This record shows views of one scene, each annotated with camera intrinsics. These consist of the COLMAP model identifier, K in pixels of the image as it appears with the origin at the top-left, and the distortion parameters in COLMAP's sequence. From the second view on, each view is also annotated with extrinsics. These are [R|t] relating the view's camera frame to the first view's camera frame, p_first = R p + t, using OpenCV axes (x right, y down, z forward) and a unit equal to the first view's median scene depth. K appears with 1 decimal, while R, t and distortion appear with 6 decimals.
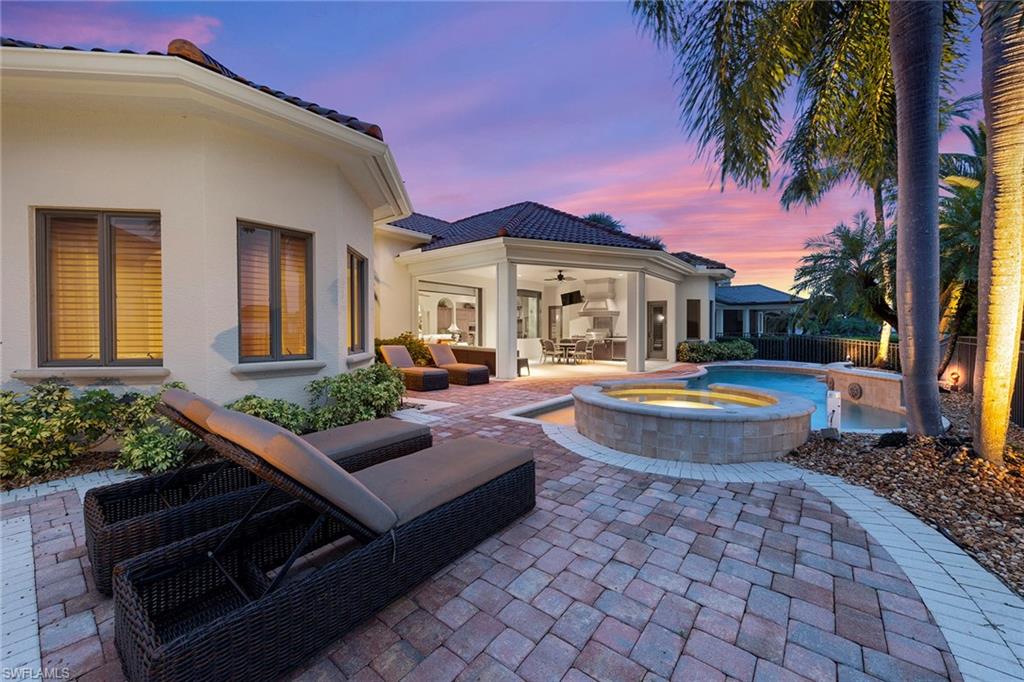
lens RADIAL K [[390.0, 0, 512.0], [0, 390.0, 341.0], [0, 0, 1]] dist [0.000279, 0.000041]
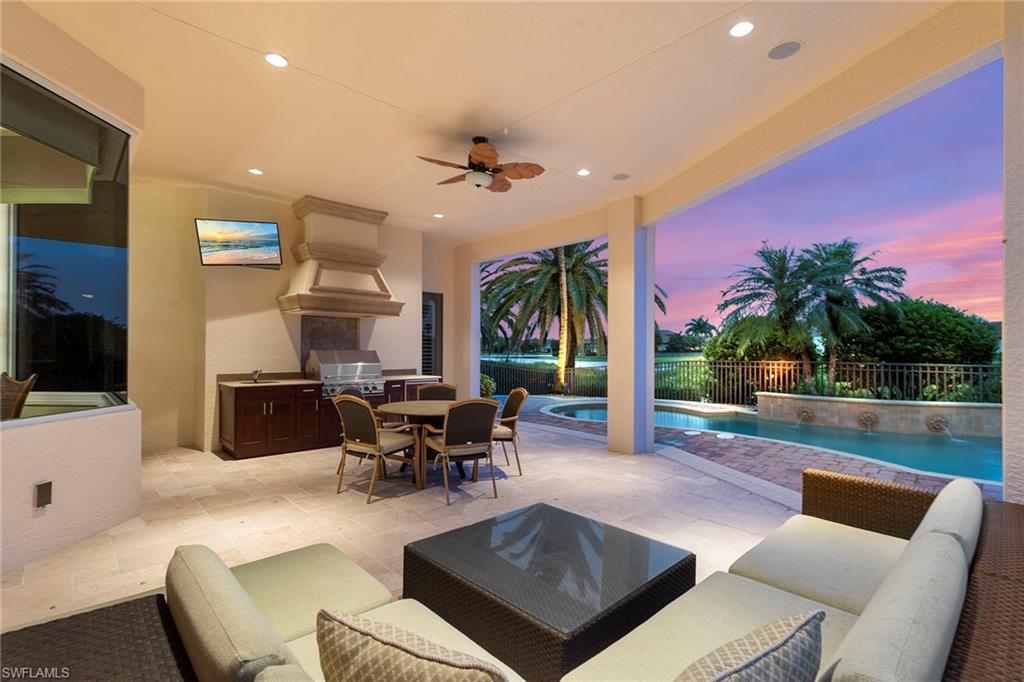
lens RADIAL K [[466.3, 0, 507.4], [0, 466.3, 346.1], [0, 0, 1]] dist [0.000889, 0.000724]
pose [[0.150376, 0.013545, 0.988536, -0.182783], [0.021350, 0.999628, -0.016944, -0.027951], [-0.988398, 0.023653, 0.150031, 0.883759]]
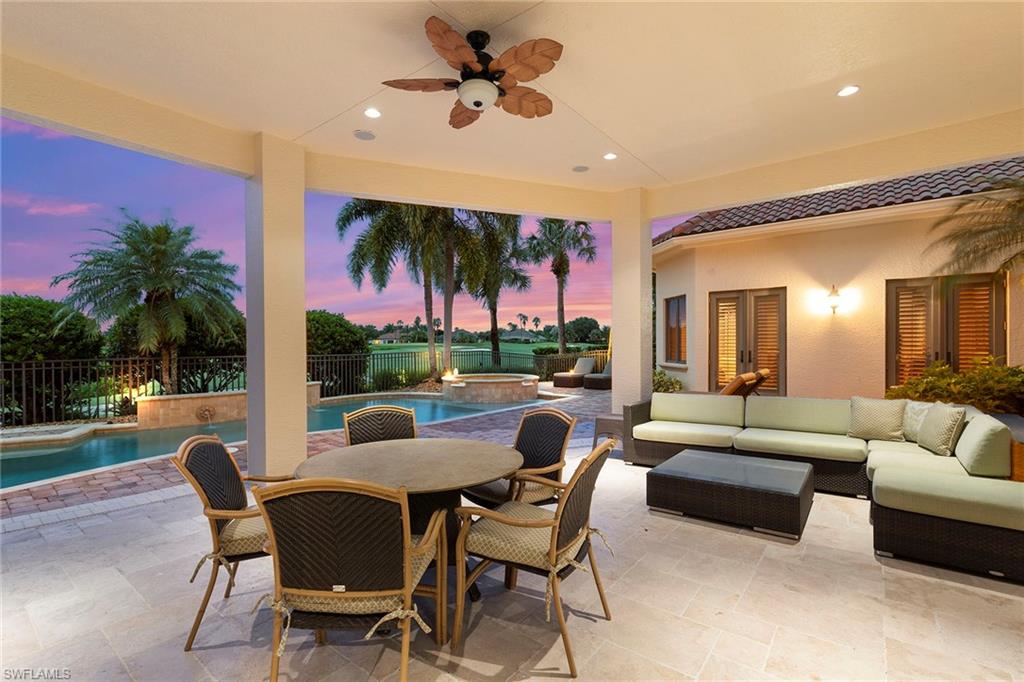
lens RADIAL K [[466.3, 0, 507.4], [0, 466.3, 346.1], [0, 0, 1]] dist [0.000889, 0.000724]
pose [[-0.999953, 0.006132, 0.007486, 0.103370], [0.006361, 0.999500, 0.030974, -0.038396], [-0.007292, 0.031020, -0.999492, 1.156808]]
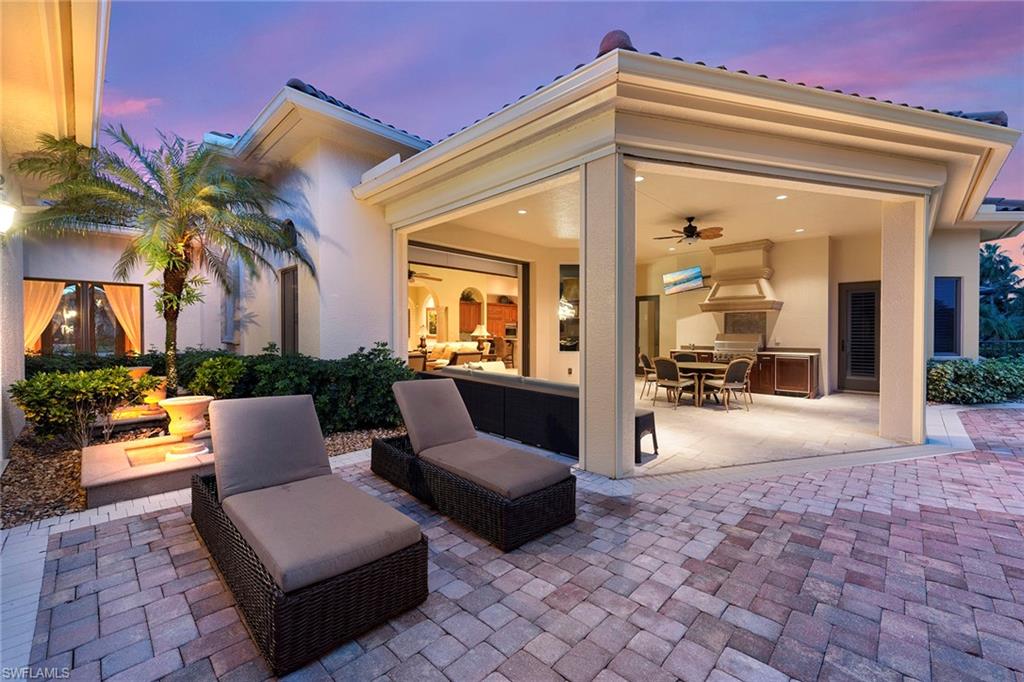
lens RADIAL K [[411.0, 0, 511.7], [0, 411.0, 337.9], [0, 0, 1]] dist [0.002644, 0.000238]
pose [[0.995715, 0.001994, -0.092456, -0.050751], [-0.003310, 0.999895, -0.014078, -0.018454], [0.092418, 0.014324, 0.995617, 0.433332]]
